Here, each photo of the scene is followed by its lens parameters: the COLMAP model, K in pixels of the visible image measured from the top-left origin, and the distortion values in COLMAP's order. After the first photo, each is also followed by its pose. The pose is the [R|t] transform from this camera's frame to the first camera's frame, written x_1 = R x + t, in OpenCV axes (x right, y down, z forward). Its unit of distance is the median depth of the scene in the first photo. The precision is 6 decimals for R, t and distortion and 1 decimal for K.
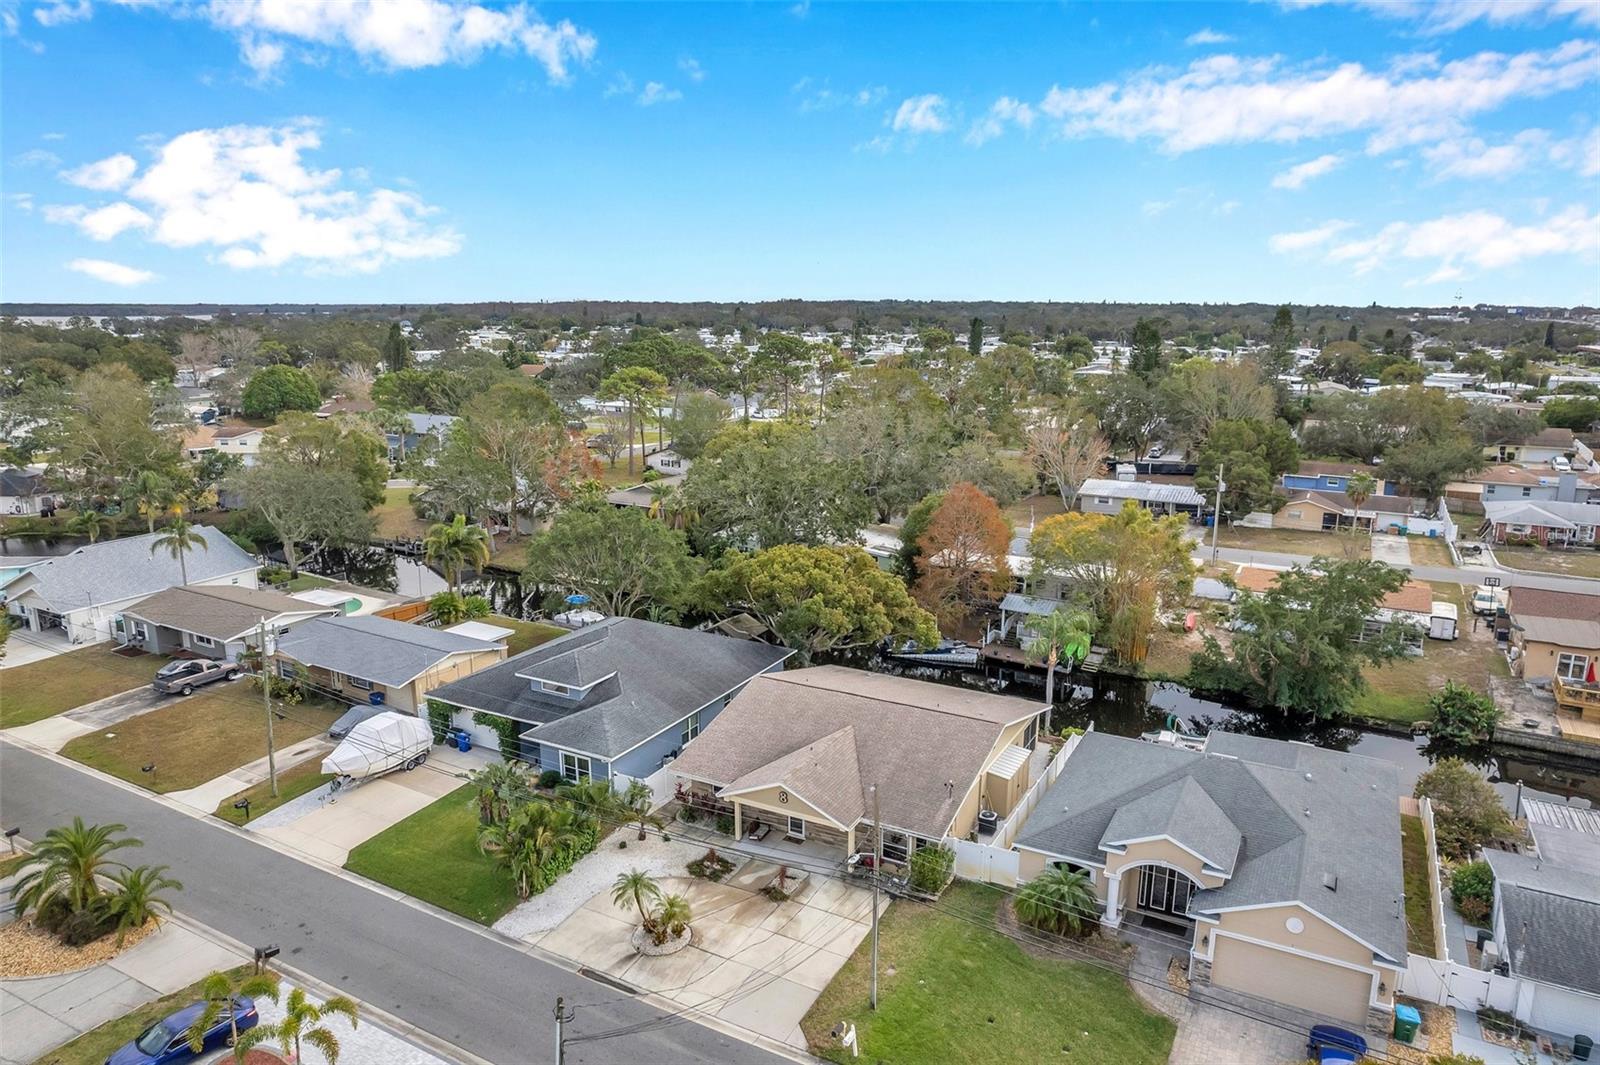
lens RADIAL K [[1048.9, 0, 800.0], [0, 1048.9, 532.5], [0, 0, 1]] dist [-0.084073, 0.078022]
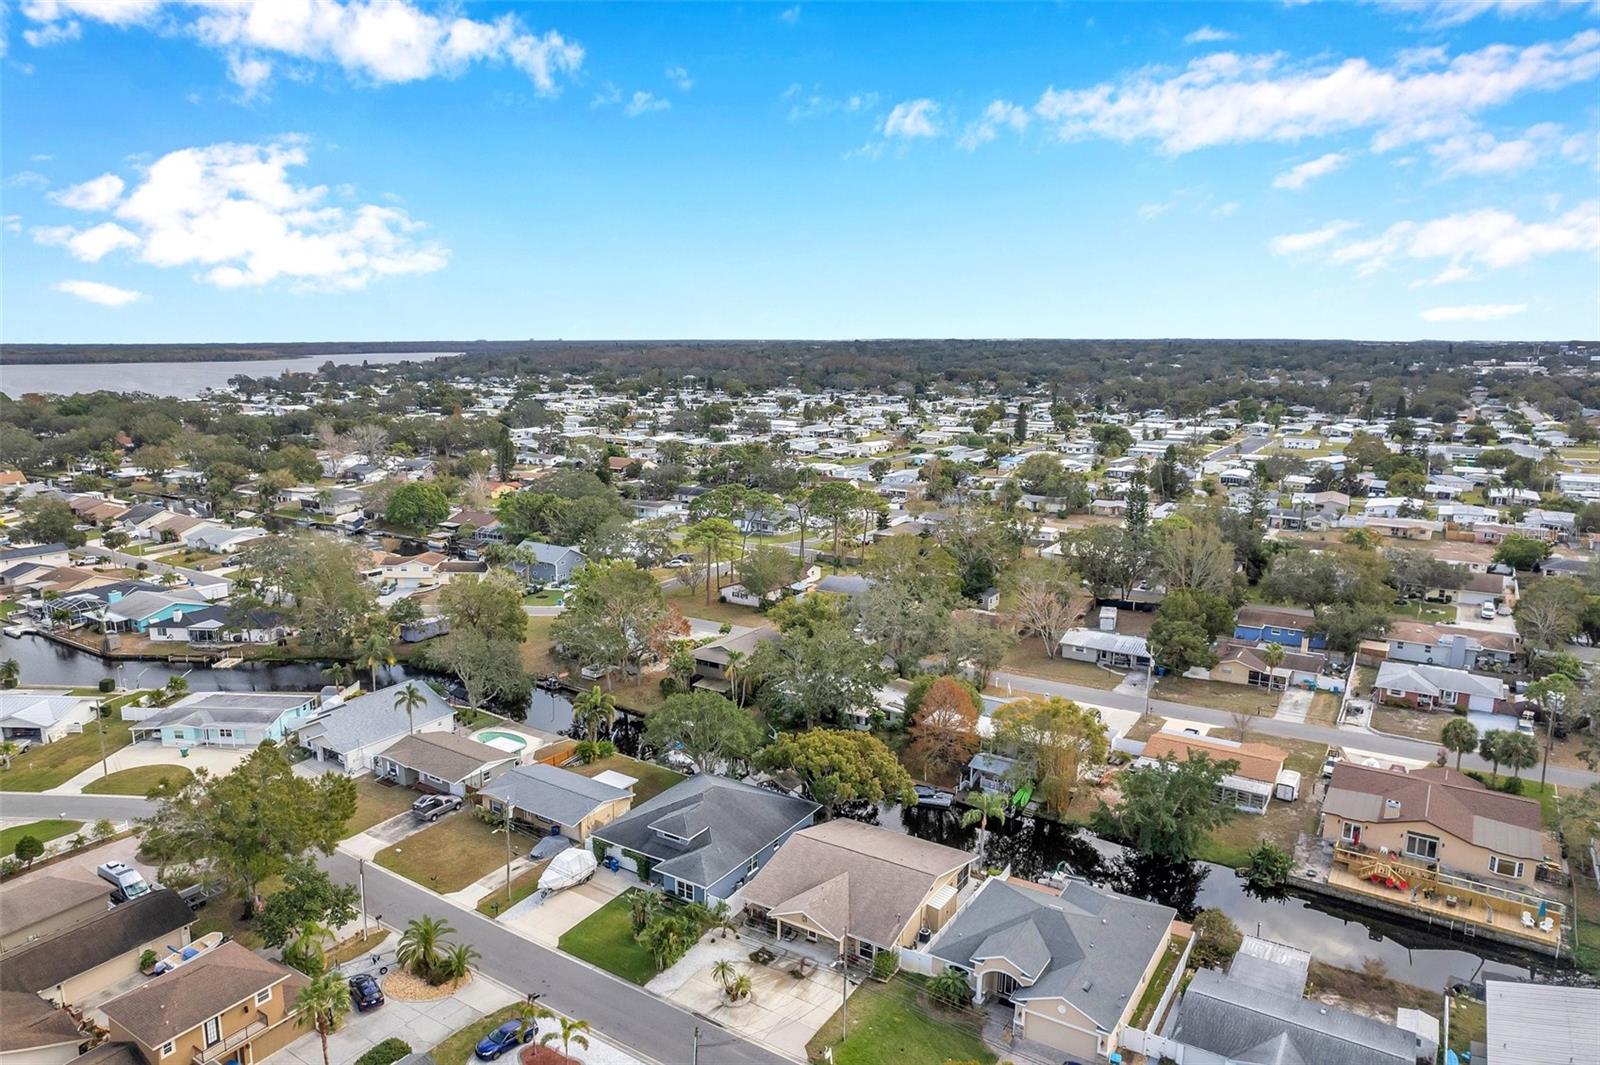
lens RADIAL K [[1039.5, 0, 765.2], [0, 1039.5, 529.4], [0, 0, 1]] dist [-0.084553, 0.069035]
pose [[0.995291, 0.007513, -0.096637, 0.070276], [-0.010797, 0.999380, -0.033506, -0.297302], [0.096326, 0.034392, 0.994756, -0.655551]]
